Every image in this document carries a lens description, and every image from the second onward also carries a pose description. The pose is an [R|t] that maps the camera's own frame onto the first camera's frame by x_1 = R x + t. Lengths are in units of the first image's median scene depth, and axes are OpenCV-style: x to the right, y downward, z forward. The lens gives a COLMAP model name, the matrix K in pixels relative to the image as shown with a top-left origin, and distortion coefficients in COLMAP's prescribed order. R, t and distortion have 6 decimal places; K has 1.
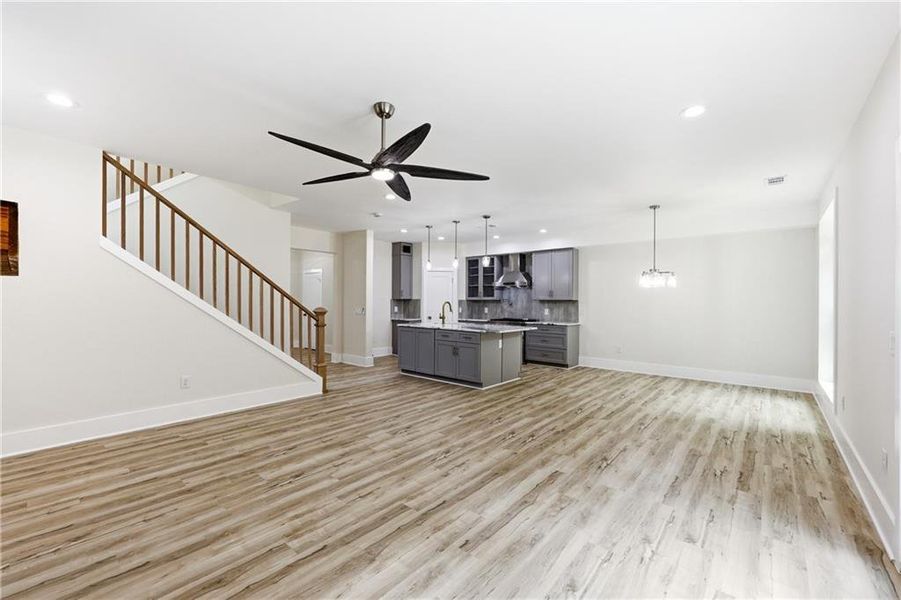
lens RADIAL K [[370.5, 0, 451.1], [0, 370.5, 298.5], [0, 0, 1]] dist [0.002963, 0.000481]
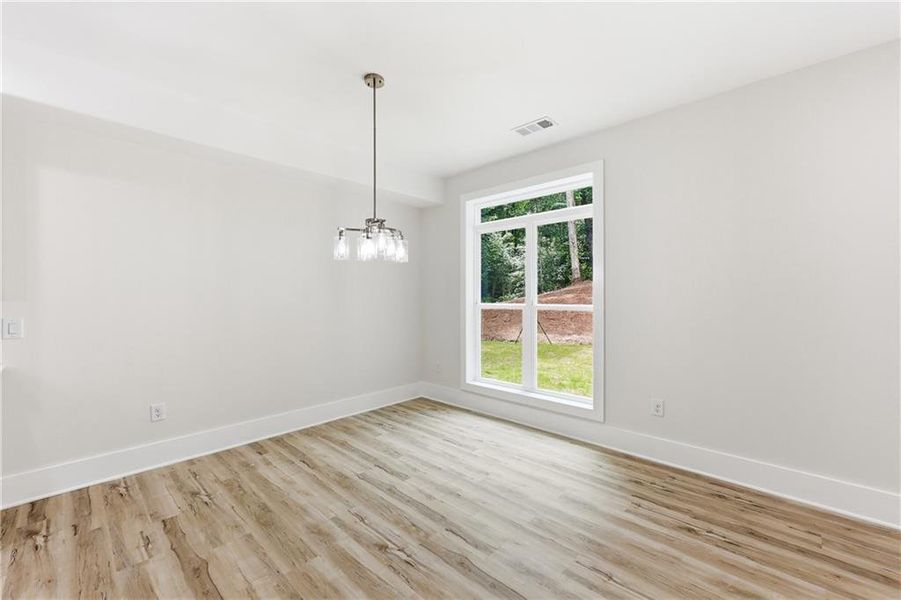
lens RADIAL K [[370.5, 0, 455.0], [0, 370.5, 299.9], [0, 0, 1]] dist [0.002963, 0.000481]
pose [[0.028667, -0.015468, 0.999469, 0.208178], [0.001974, 0.999879, 0.015418, 0.022923], [-0.999587, 0.001531, 0.028694, 1.581097]]
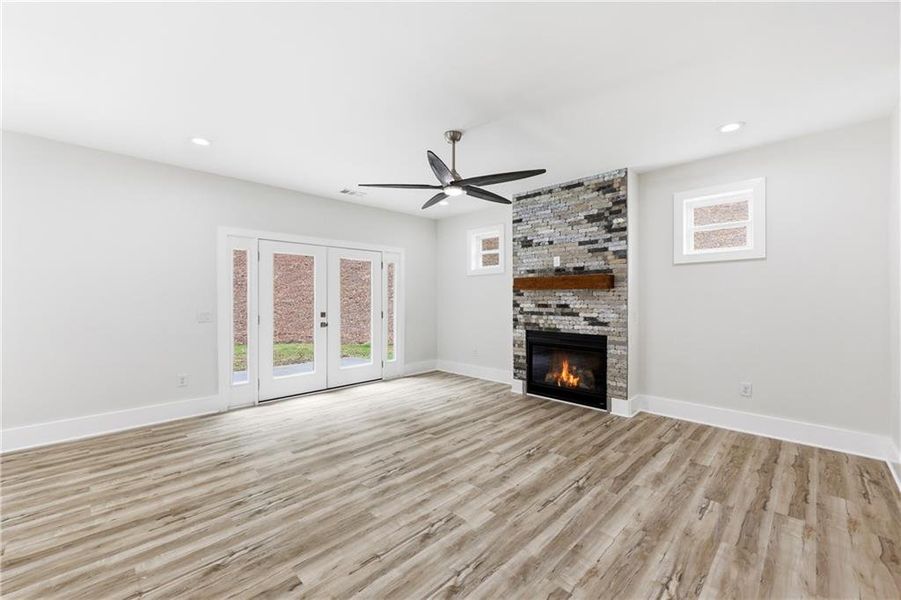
lens RADIAL K [[370.5, 0, 456.0], [0, 370.5, 301.3], [0, 0, 1]] dist [0.002963, 0.000481]
pose [[-0.998011, -0.006547, 0.062702, -0.240723], [-0.006491, 0.999978, 0.001089, 0.015512], [-0.062708, 0.000680, -0.998032, 1.954937]]
